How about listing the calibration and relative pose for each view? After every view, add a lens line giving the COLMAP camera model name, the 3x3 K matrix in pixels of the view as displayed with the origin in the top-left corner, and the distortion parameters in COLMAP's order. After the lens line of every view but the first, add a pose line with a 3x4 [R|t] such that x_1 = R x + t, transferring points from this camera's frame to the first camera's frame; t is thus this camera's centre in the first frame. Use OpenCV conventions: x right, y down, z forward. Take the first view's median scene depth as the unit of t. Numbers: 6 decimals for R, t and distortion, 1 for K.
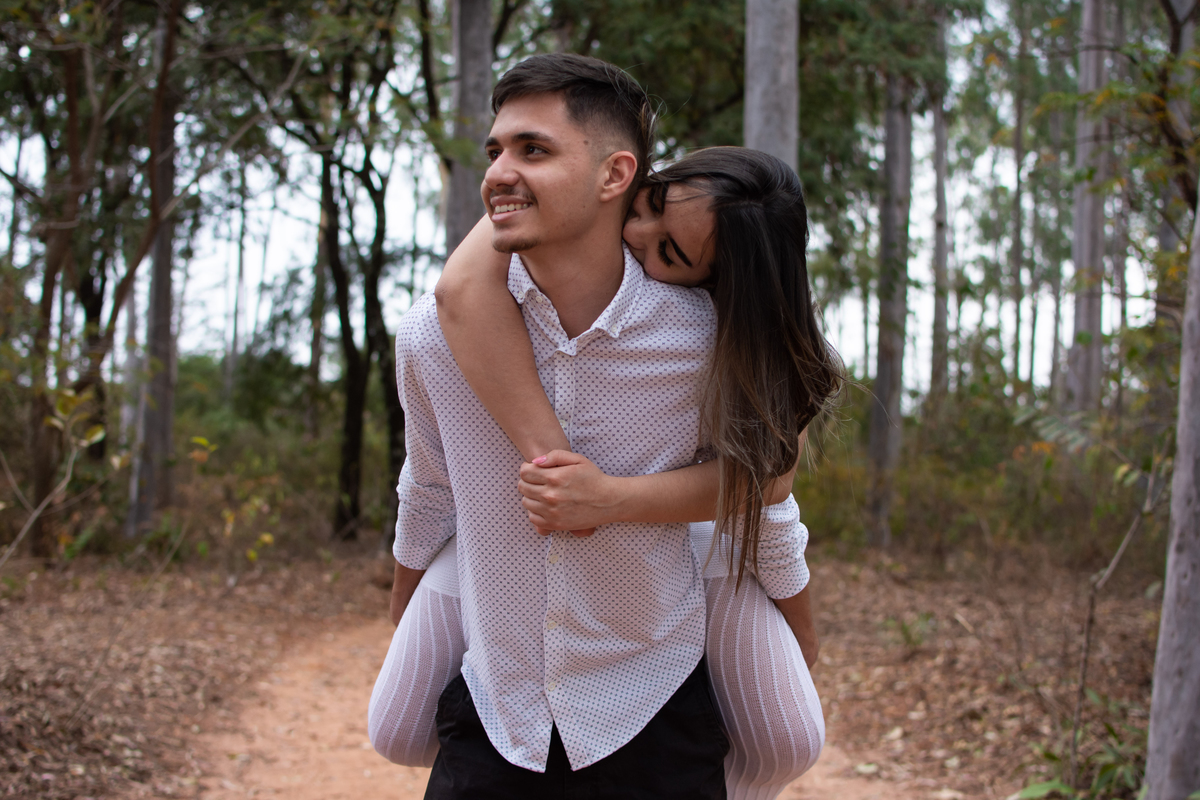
lens RADIAL K [[1784.1, 0, 600.1], [0, 1784.1, 347.3], [0, 0, 1]] dist [-0.183424, 0.216781]
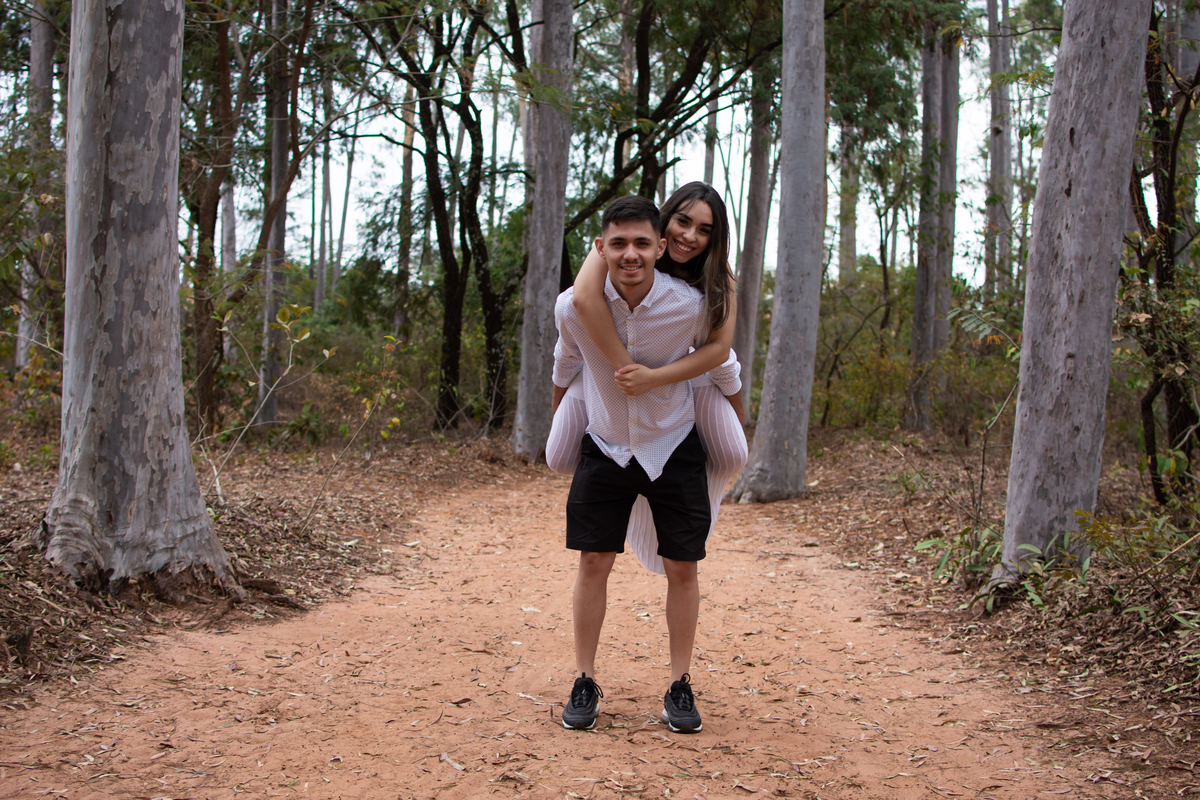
lens RADIAL K [[1784.1, 0, 600.1], [0, 1784.1, 347.3], [0, 0, 1]] dist [-0.183424, 0.216781]
pose [[0.999039, -0.008010, -0.043102, 0.007233], [0.010364, 0.998451, 0.054663, -0.010187], [0.042597, -0.055057, 0.997574, -0.273327]]
